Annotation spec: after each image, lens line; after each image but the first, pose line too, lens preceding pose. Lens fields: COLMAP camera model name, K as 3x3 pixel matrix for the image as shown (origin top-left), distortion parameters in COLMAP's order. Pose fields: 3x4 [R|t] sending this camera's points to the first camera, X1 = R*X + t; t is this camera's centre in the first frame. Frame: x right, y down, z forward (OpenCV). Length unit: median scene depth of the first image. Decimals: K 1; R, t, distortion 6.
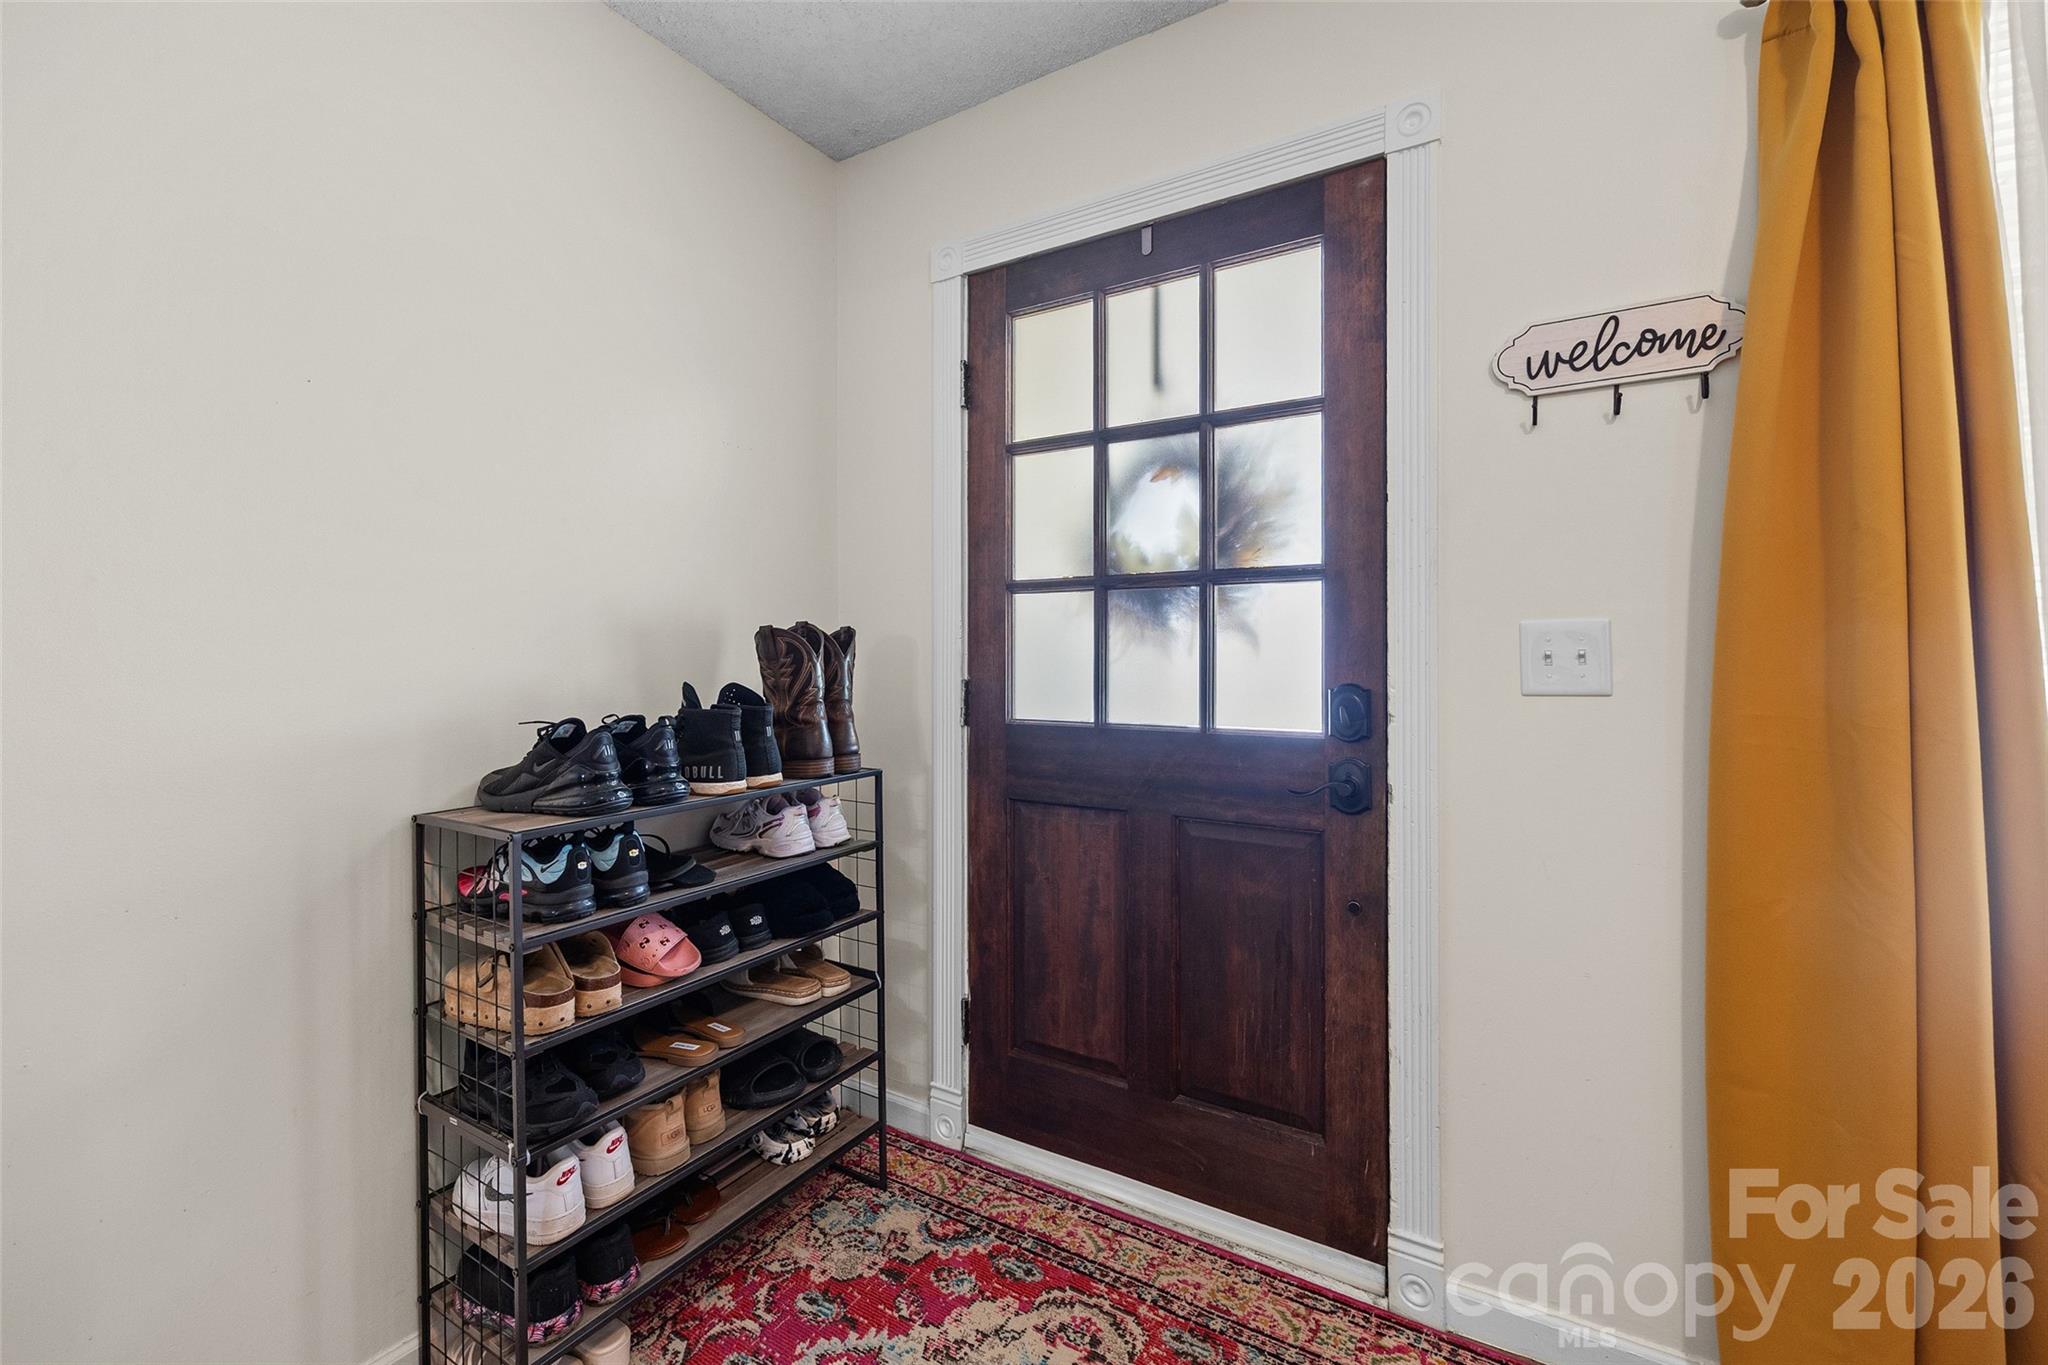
lens RADIAL K [[822.0, 0, 1057.8], [0, 822.0, 655.3], [0, 0, 1]] dist [-0.008439, 0.000085]
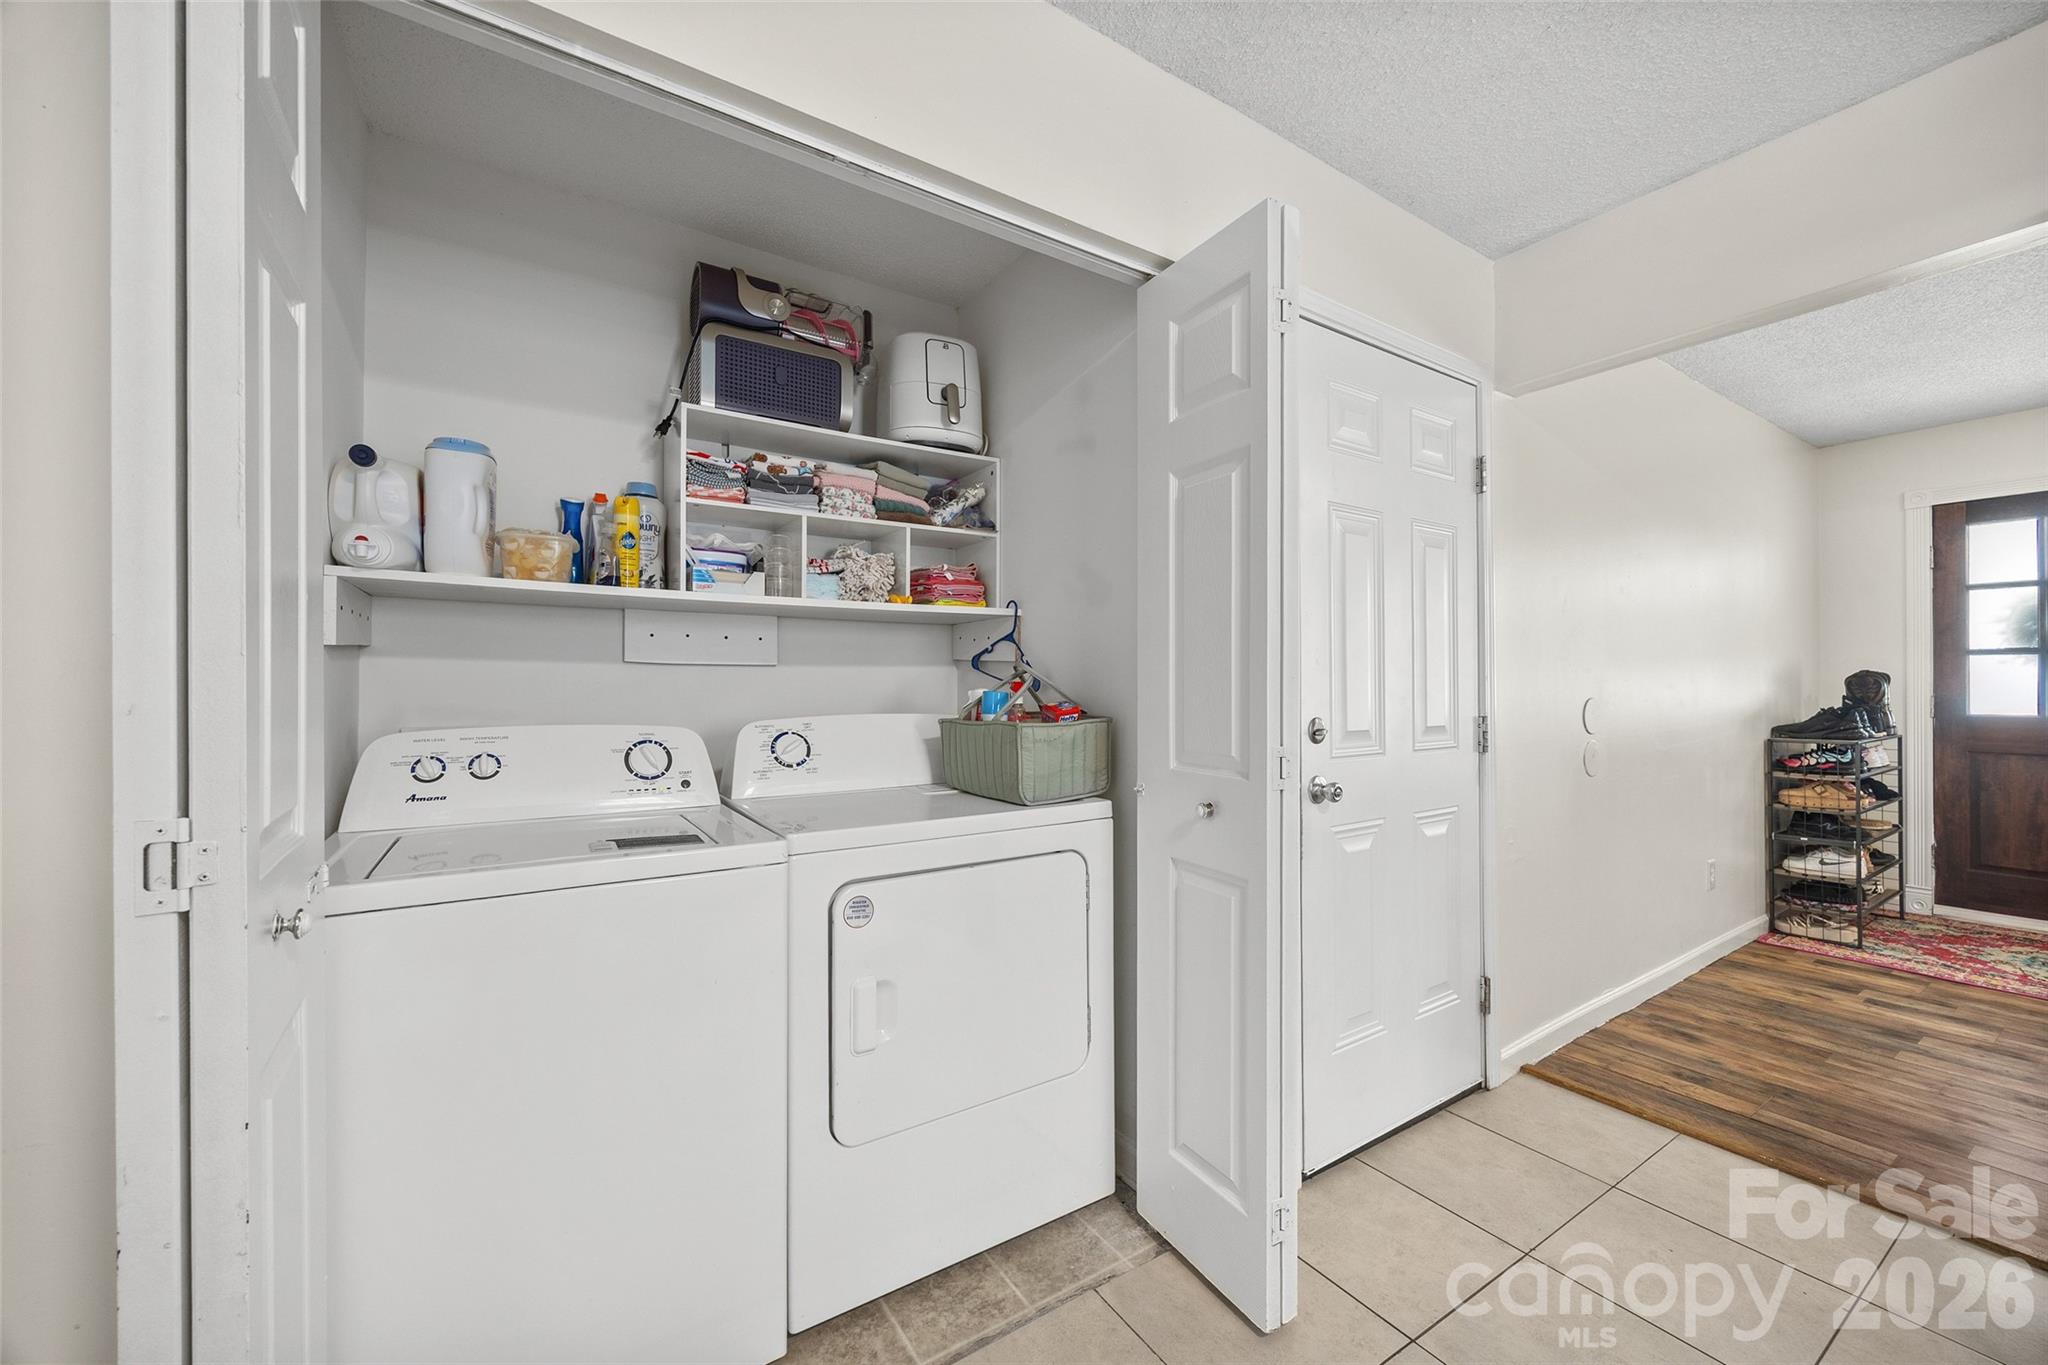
lens RADIAL K [[792.0, 0, 1029.1], [0, 792.0, 688.2], [0, 0, 1]] dist [-0.003691, -0.000074]
pose [[0.894042, -0.002288, -0.447977, -1.482348], [0.004457, 0.999983, 0.003788, -0.009185], [0.447961, -0.005383, 0.894037, -2.153932]]
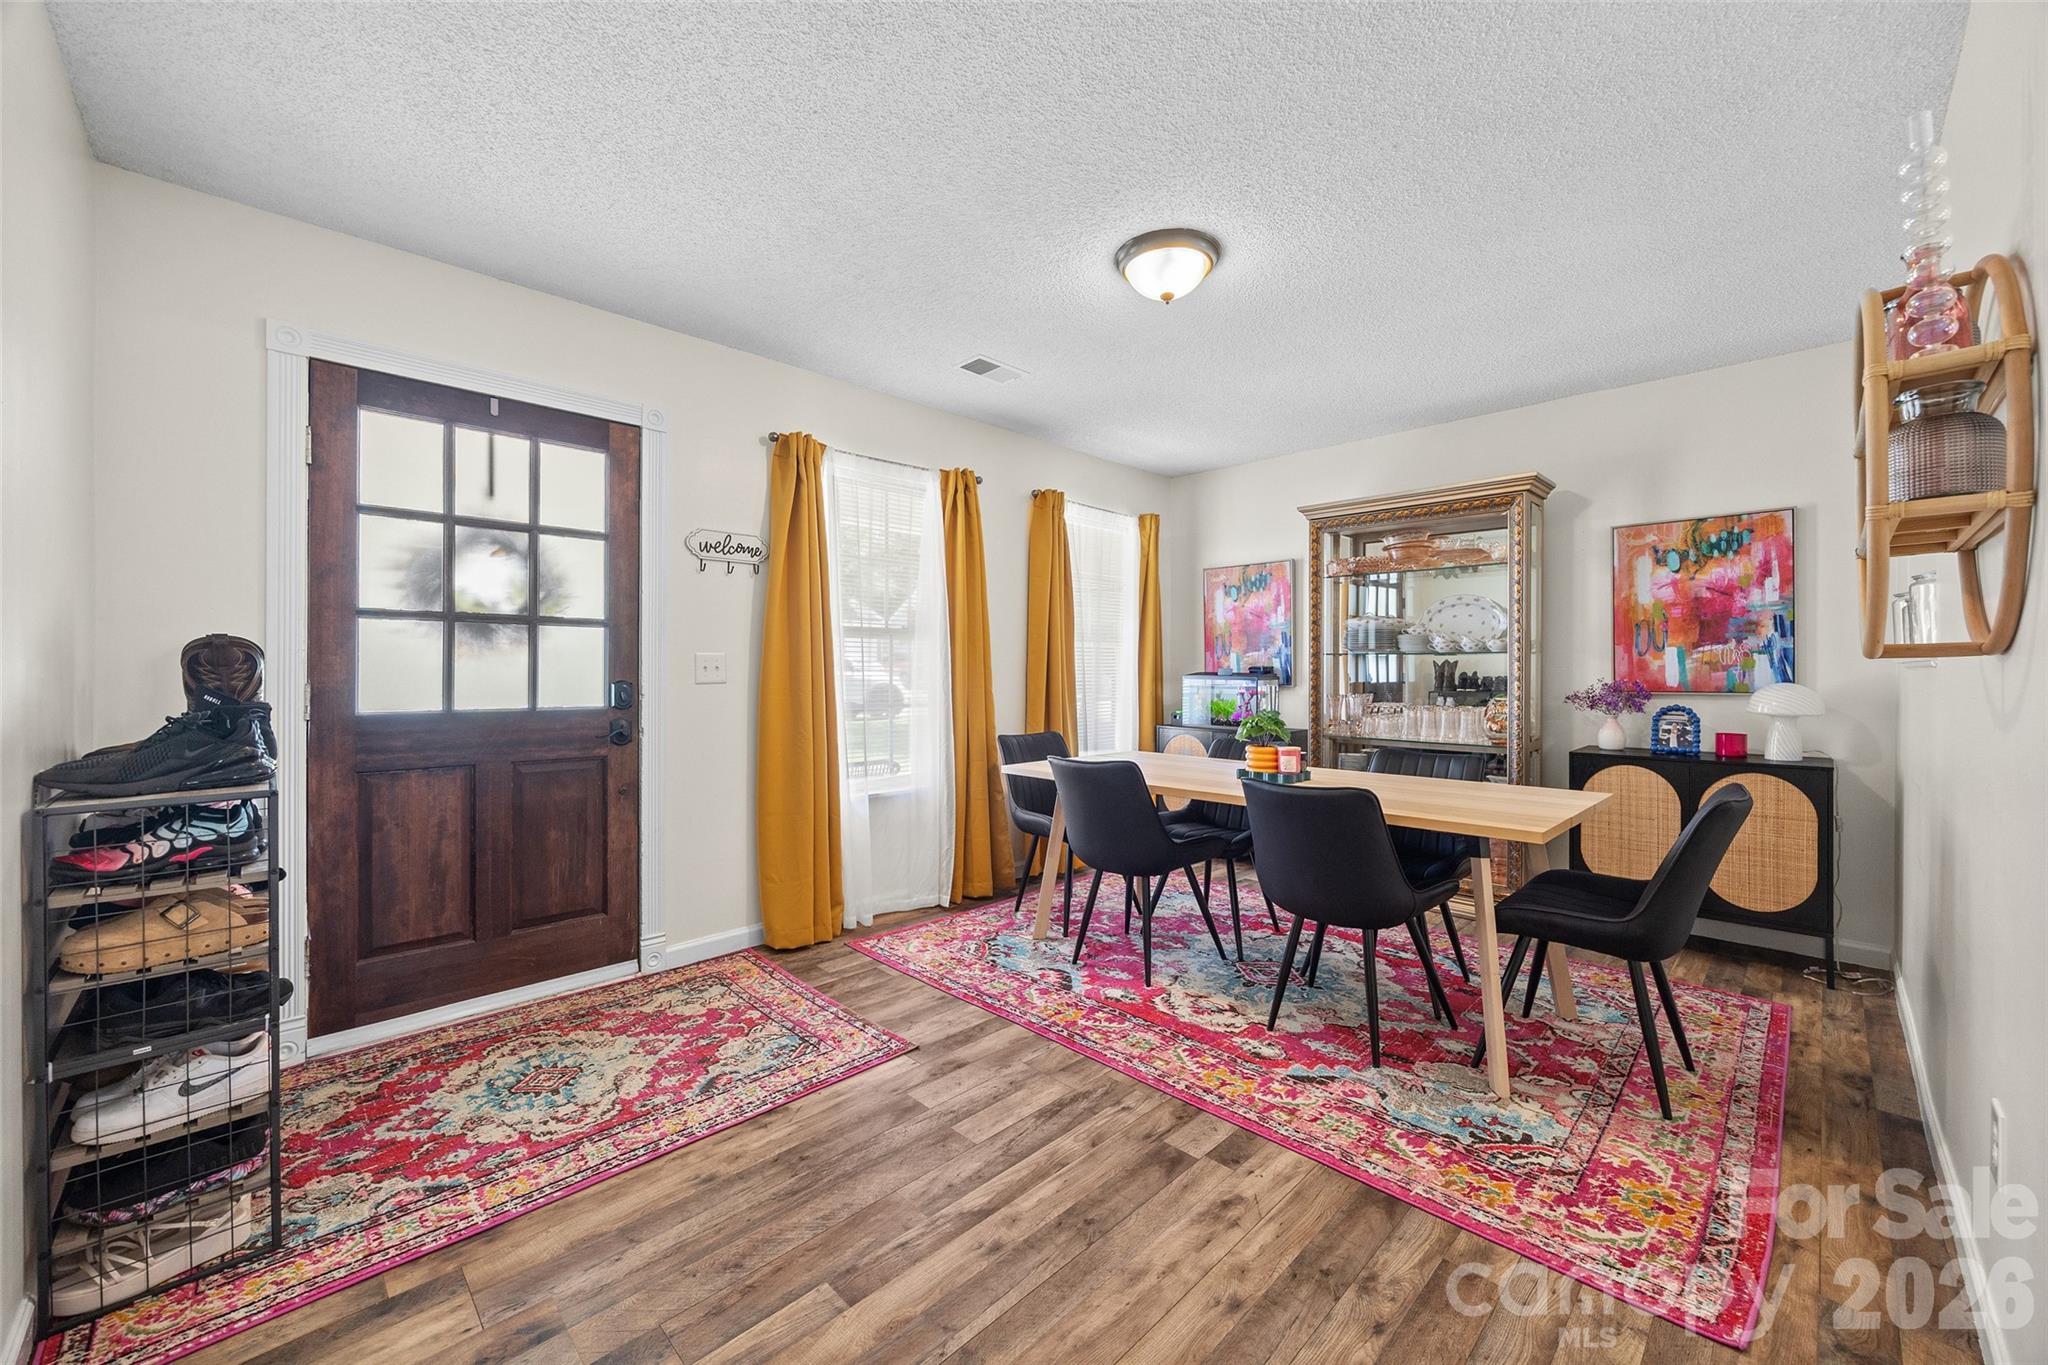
lens RADIAL K [[792.0, 0, 1026.6], [0, 792.0, 669.2], [0, 0, 1]] dist [-0.003691, -0.000074]
pose [[0.253669, 0.003151, 0.967286, -1.137054], [-0.008976, 0.999959, -0.000904, -0.000528], [-0.967250, -0.008454, 0.253687, -0.407232]]
